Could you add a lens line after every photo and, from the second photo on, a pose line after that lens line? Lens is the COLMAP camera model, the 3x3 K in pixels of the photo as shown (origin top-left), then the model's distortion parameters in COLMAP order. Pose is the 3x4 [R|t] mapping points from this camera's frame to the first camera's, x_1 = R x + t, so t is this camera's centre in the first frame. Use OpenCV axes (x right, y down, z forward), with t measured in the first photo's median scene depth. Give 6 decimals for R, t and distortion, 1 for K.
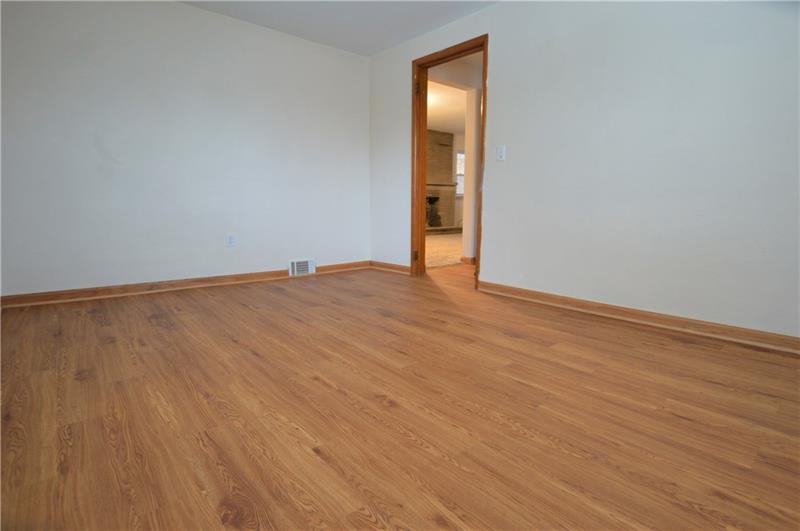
lens RADIAL K [[390.4, 0, 400.0], [0, 390.4, 265.5], [0, 0, 1]] dist [-0.047561, 0.000030]
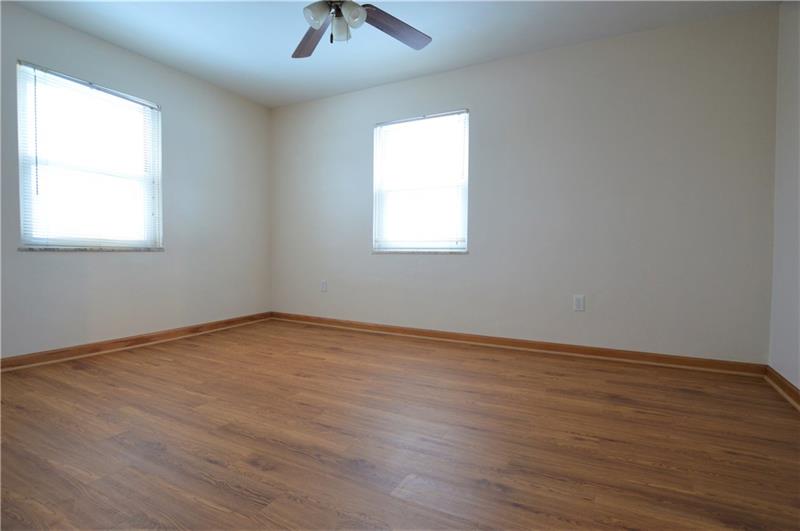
lens RADIAL K [[419.6, 0, 400.0], [0, 419.6, 265.5], [0, 0, 1]] dist [-0.026297, 0.000708]
pose [[-0.929293, -0.002505, -0.369336, 0.186375], [-0.074692, 0.980591, 0.181282, -0.366656], [0.361713, 0.196050, -0.911443, 2.119340]]
